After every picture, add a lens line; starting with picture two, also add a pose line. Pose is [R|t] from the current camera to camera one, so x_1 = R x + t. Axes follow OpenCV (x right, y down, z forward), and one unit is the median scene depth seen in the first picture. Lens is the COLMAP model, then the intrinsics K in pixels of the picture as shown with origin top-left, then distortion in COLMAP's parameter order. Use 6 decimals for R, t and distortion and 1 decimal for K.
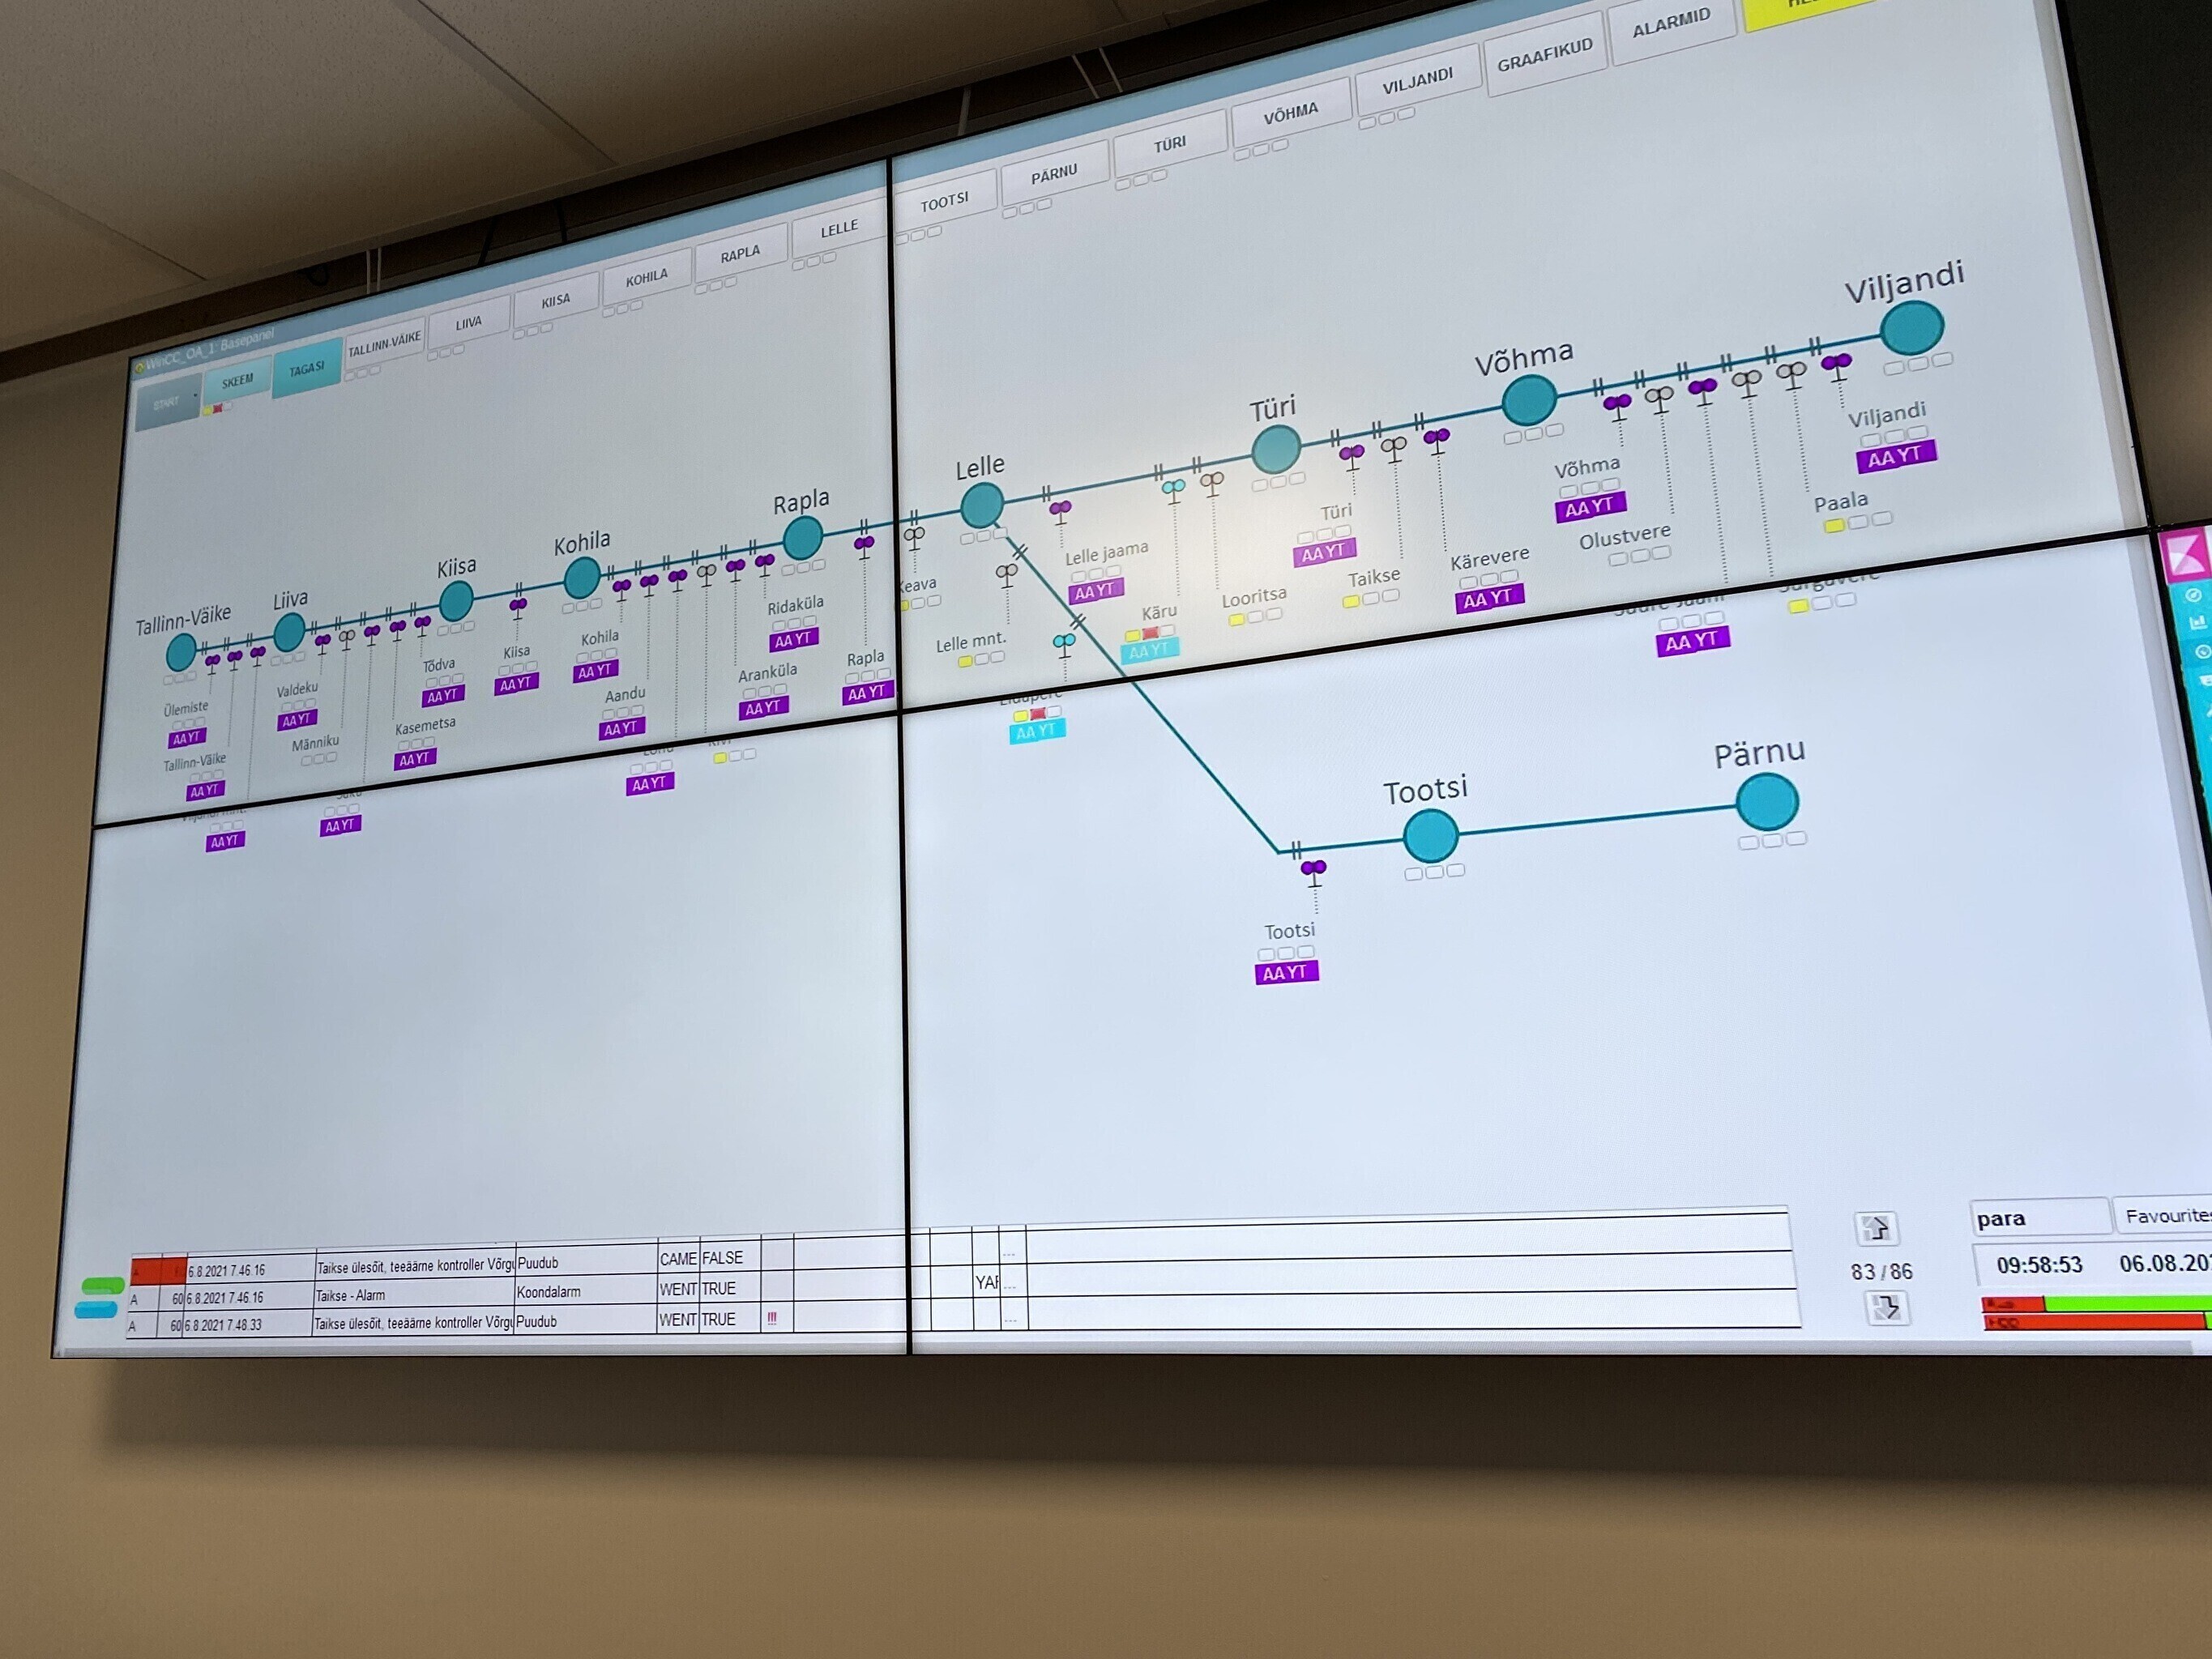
lens RADIAL K [[1634.4, 0, 1120.1], [0, 1634.4, 816.1], [0, 0, 1]] dist [0.097953, -0.177556]
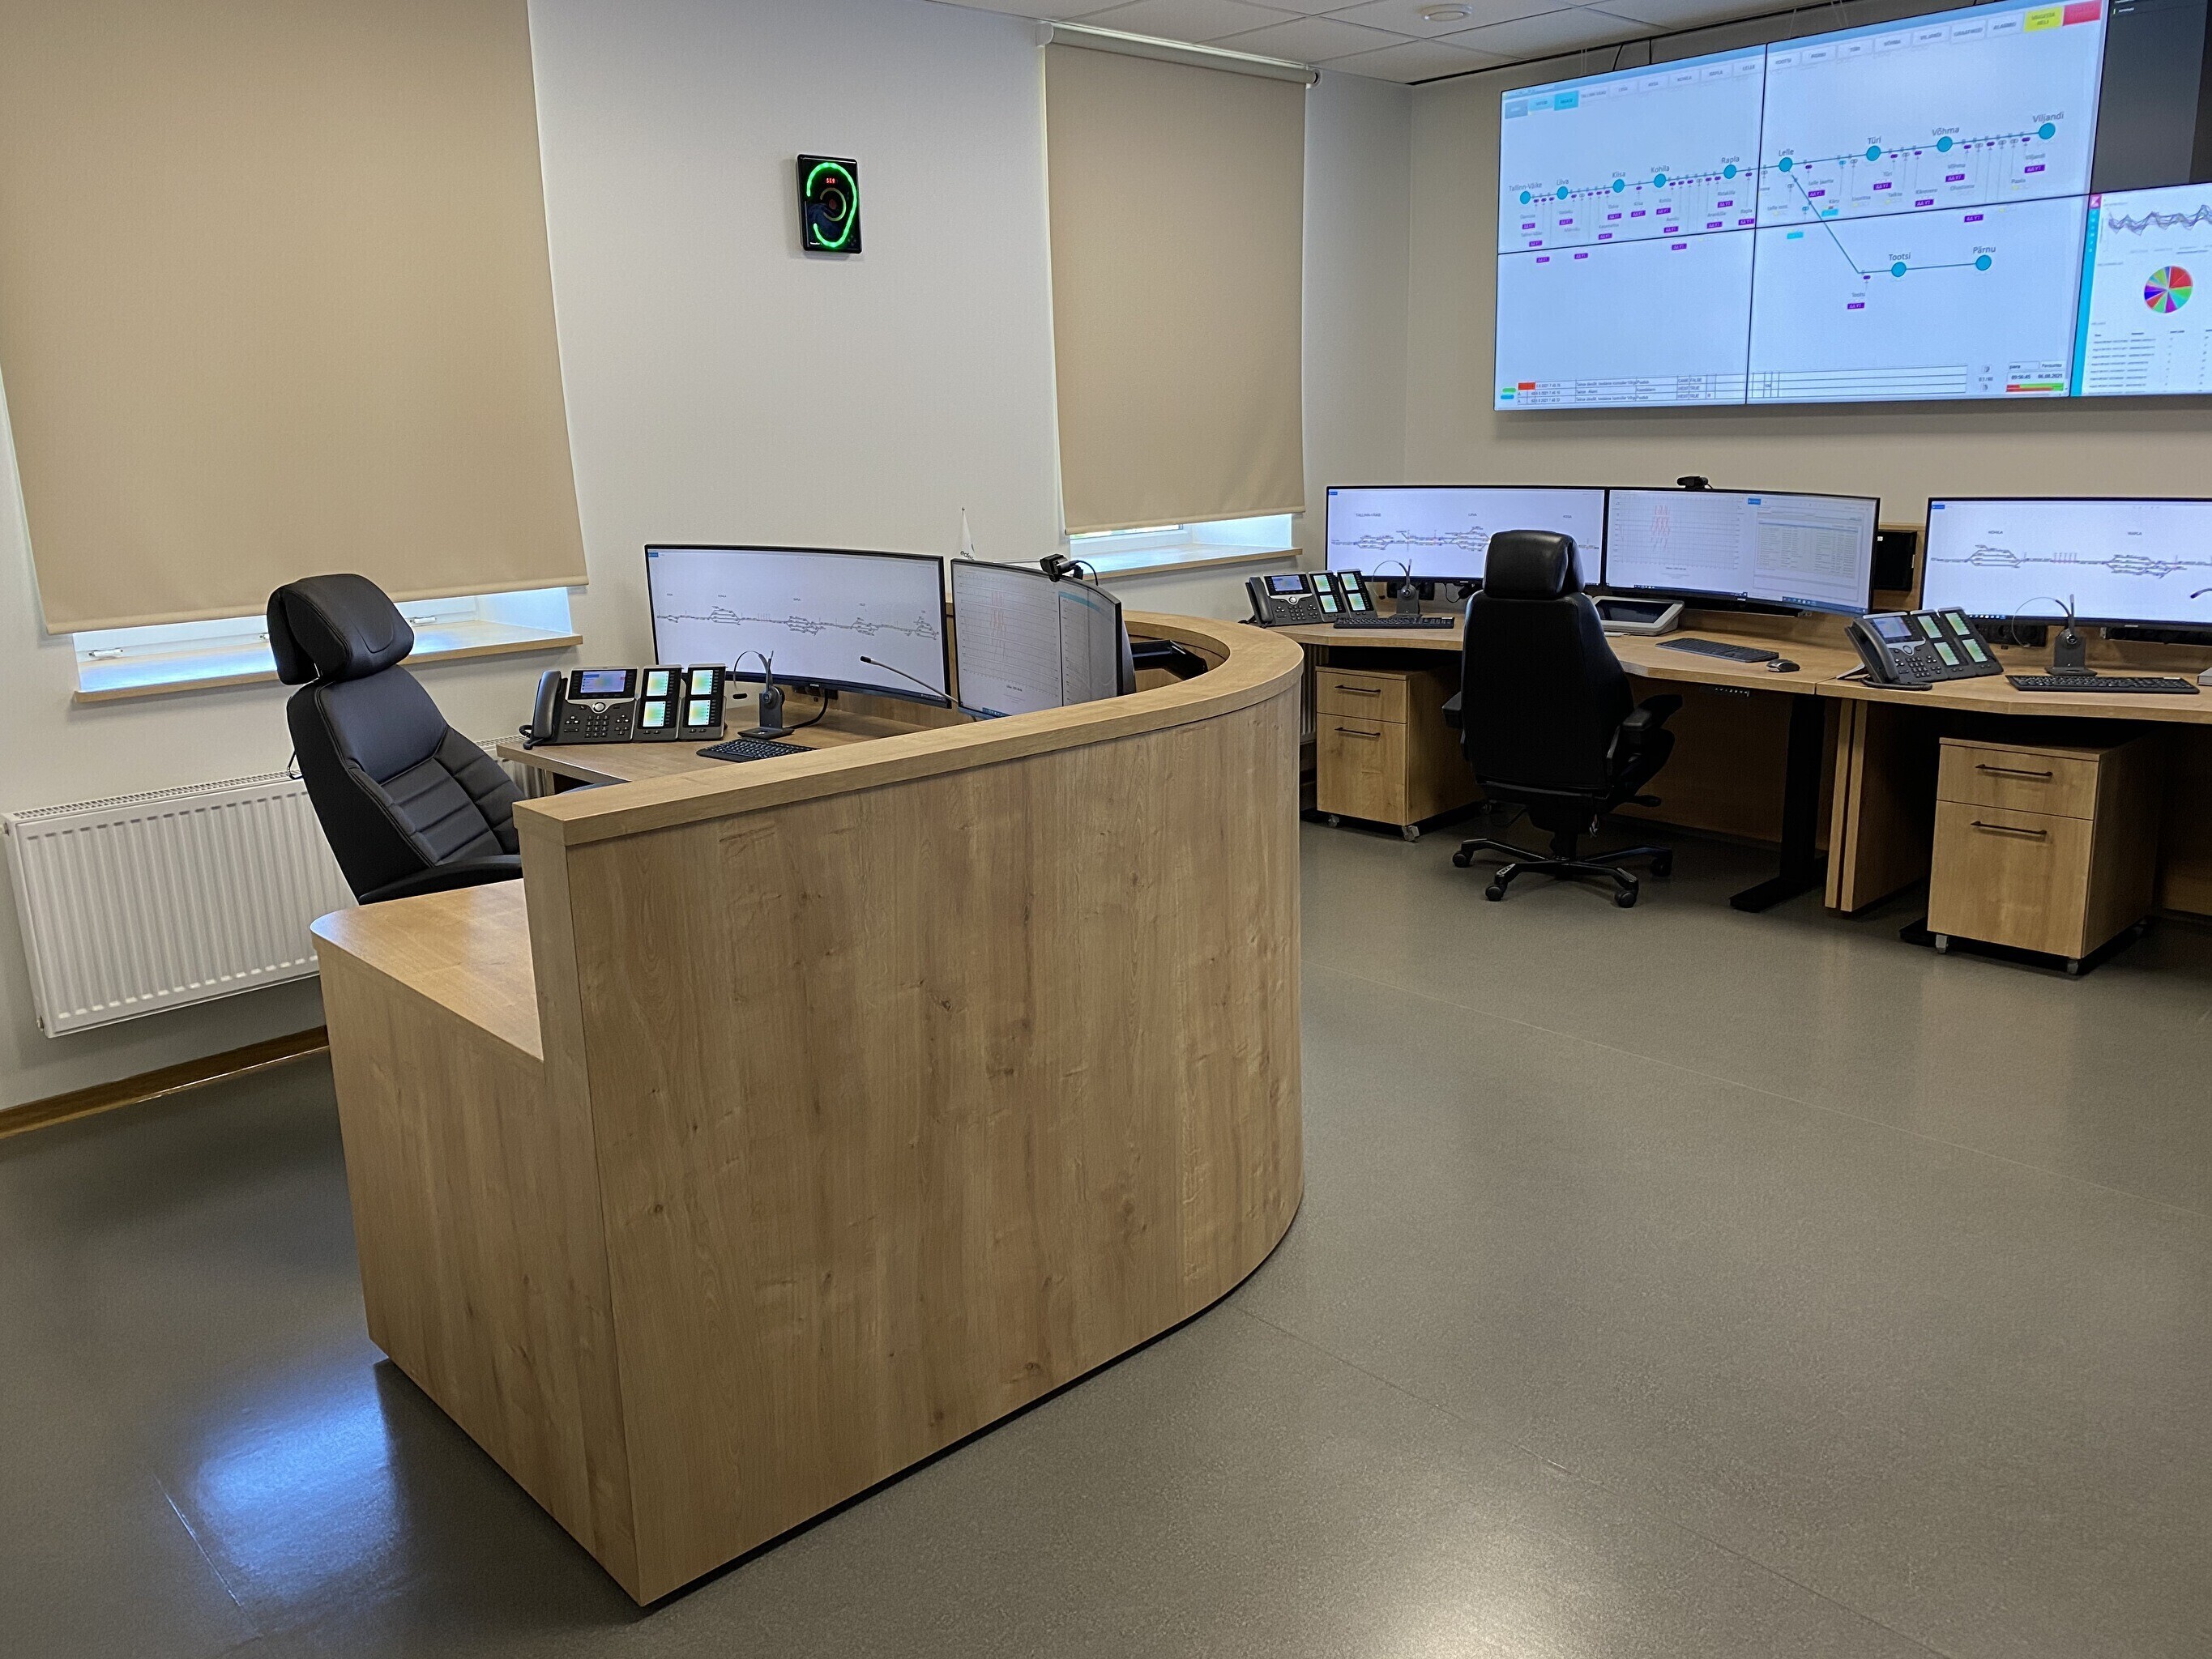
lens RADIAL K [[1697.5, 0, 1120.0], [0, 1697.5, 803.4], [0, 0, 1]] dist [0.021225, -0.020448]
pose [[0.899133, 0.116696, -0.421832, 0.370714], [0.075847, 0.907674, 0.412766, -0.625665], [0.431054, -0.403126, 0.807268, -3.446408]]
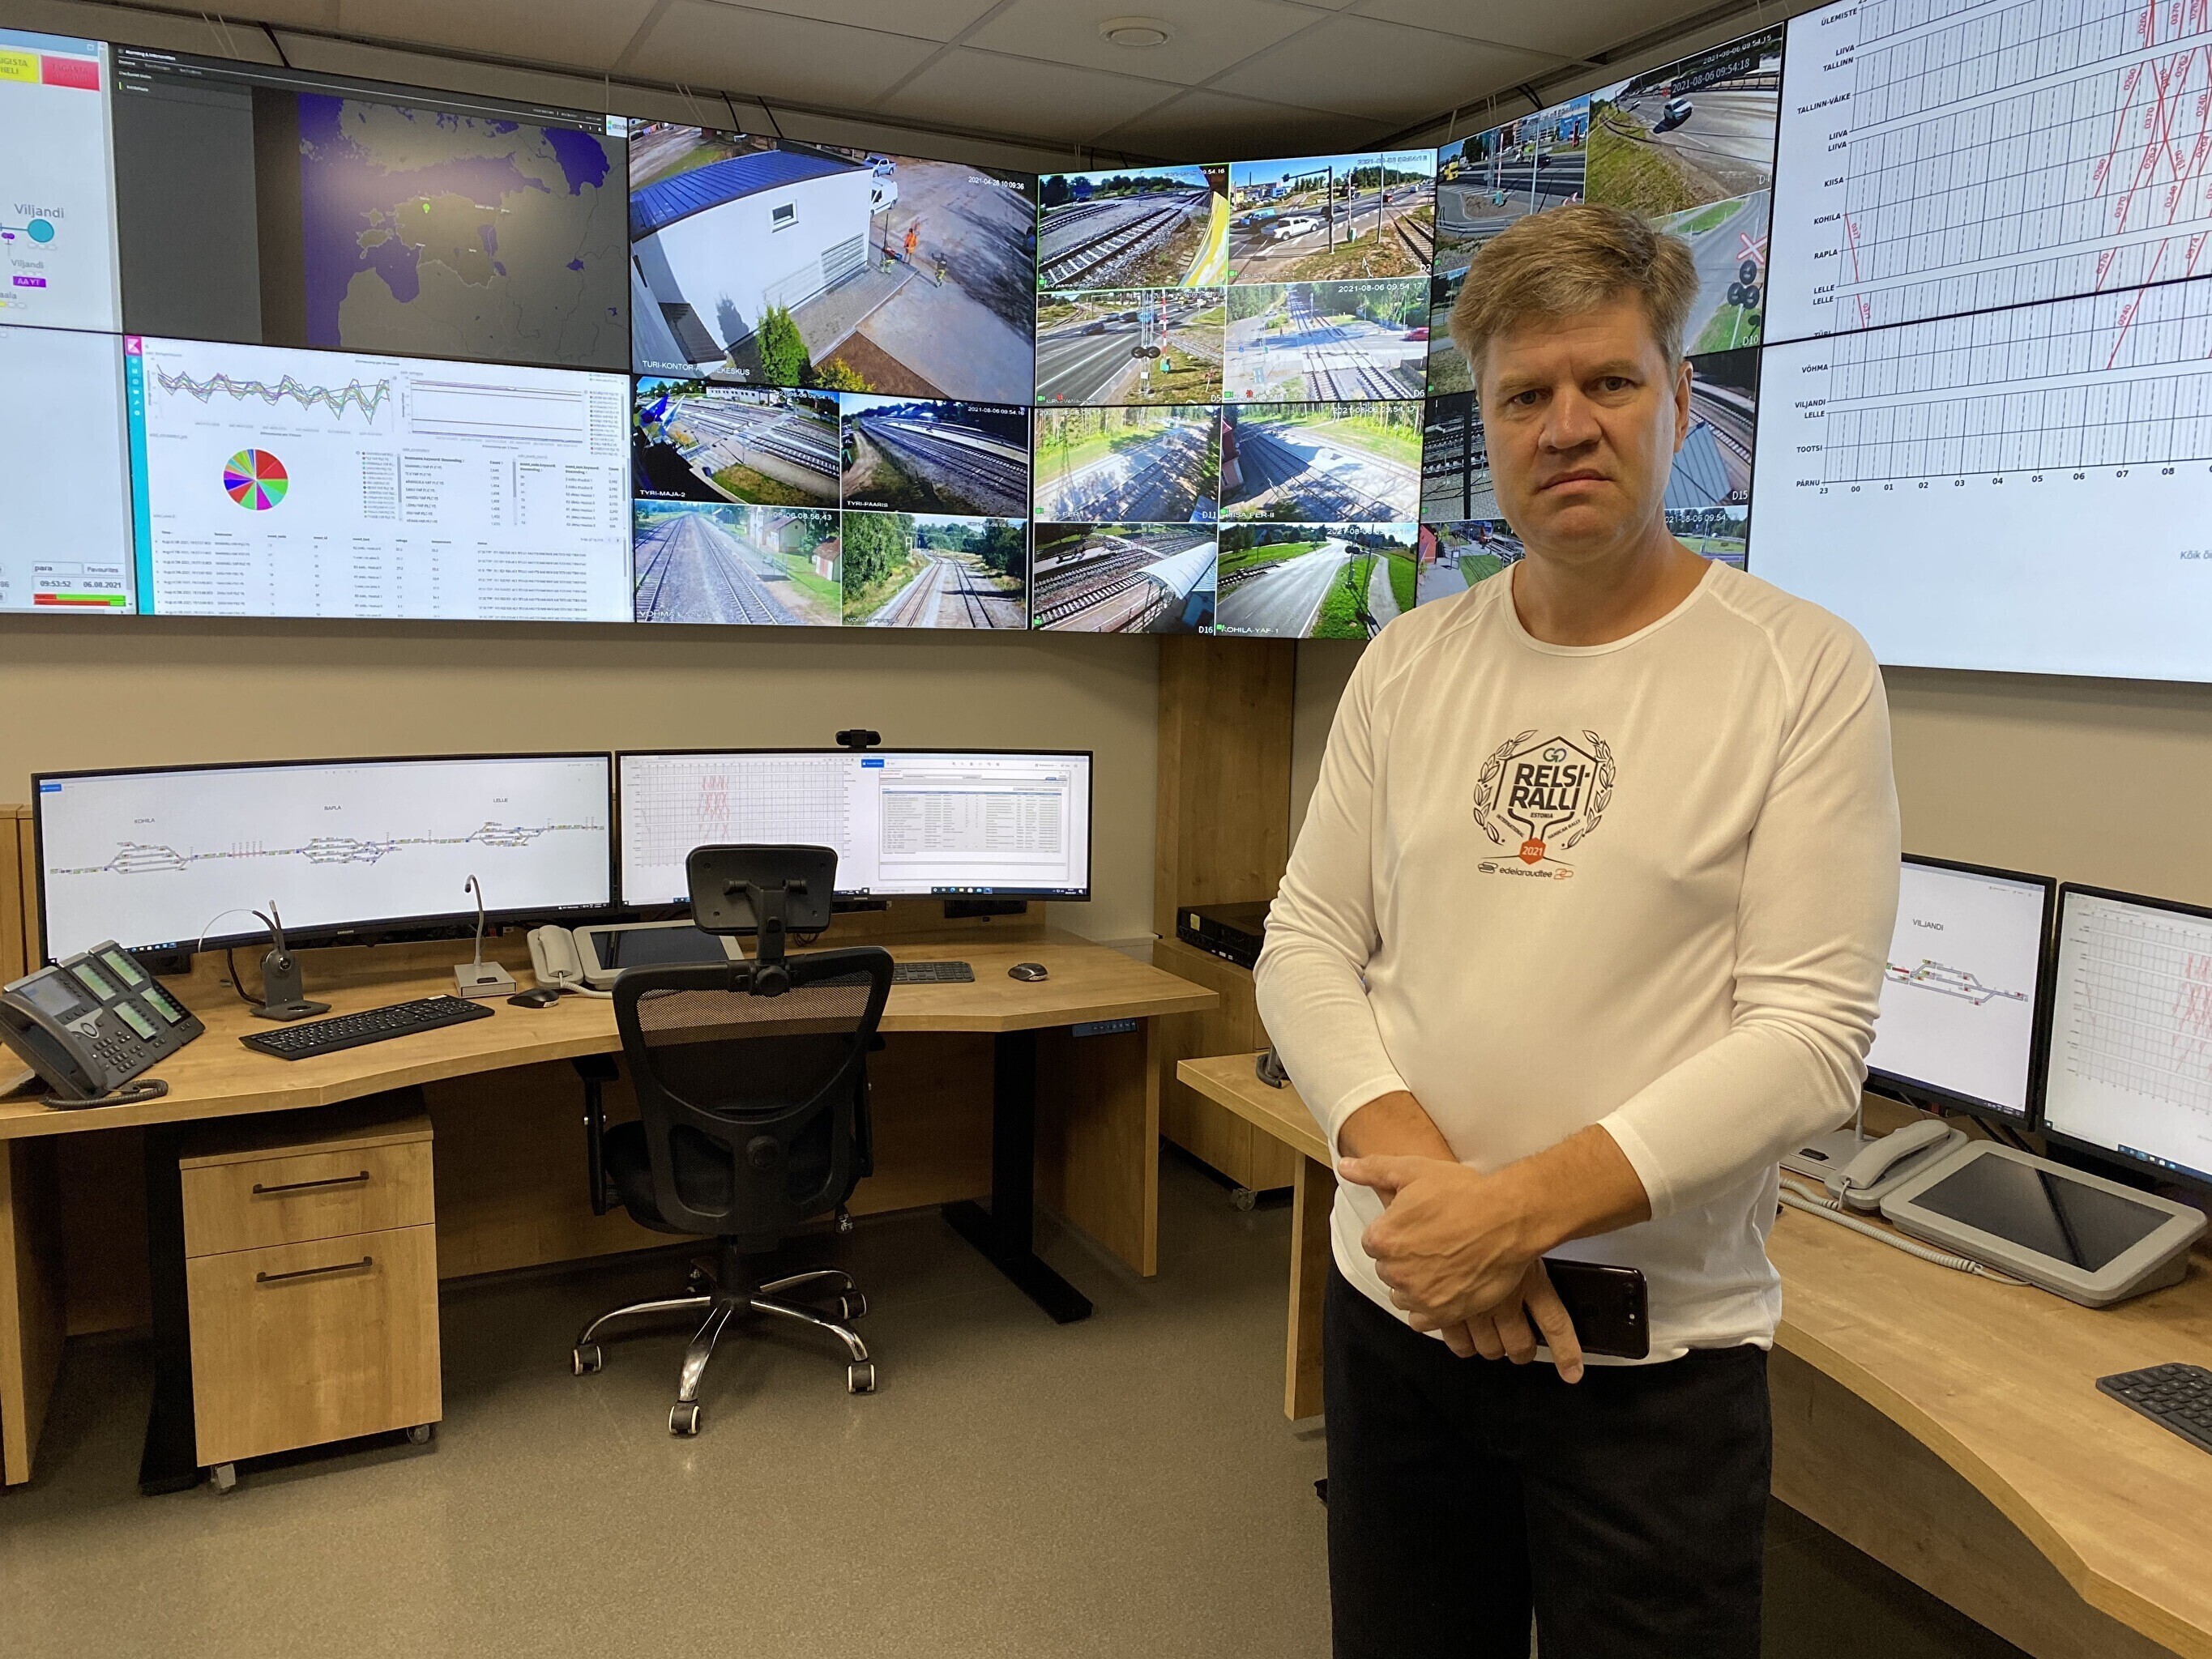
lens RADIAL K [[1694.1, 0, 1118.4], [0, 1694.1, 808.5], [0, 0, 1]] dist [0.087762, -0.137029]
pose [[0.686208, -0.030501, 0.726766, -0.323906], [-0.193734, 0.955369, 0.223018, -0.331743], [-0.701132, -0.293836, 0.649673, -2.033565]]
